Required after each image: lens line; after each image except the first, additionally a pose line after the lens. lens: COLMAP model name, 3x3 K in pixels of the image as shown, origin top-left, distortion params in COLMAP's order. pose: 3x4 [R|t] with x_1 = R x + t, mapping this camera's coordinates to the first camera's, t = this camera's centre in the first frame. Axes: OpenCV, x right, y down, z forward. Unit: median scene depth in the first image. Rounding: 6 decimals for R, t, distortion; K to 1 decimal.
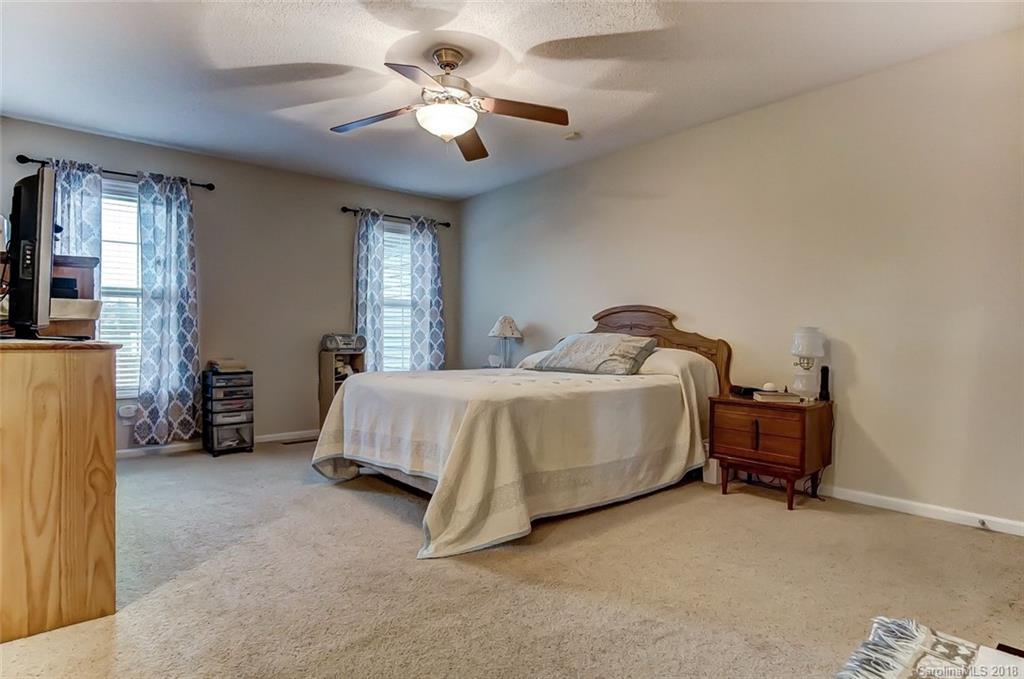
lens RADIAL K [[549.8, 0, 507.3], [0, 549.8, 338.6], [0, 0, 1]] dist [-0.032275, 0.008226]
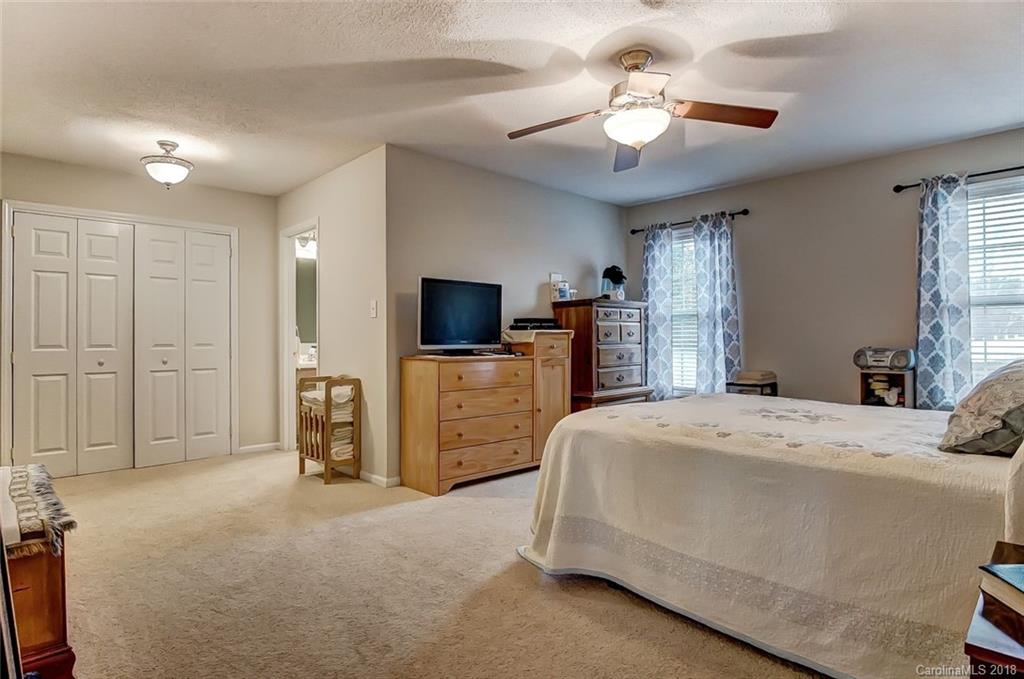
lens RADIAL K [[549.8, 0, 507.9], [0, 549.8, 336.9], [0, 0, 1]] dist [-0.032275, 0.008226]
pose [[0.057084, -0.007818, -0.998339, 0.545536], [0.000921, 0.999969, -0.007778, -0.022579], [0.998369, -0.000476, 0.057089, 0.491864]]
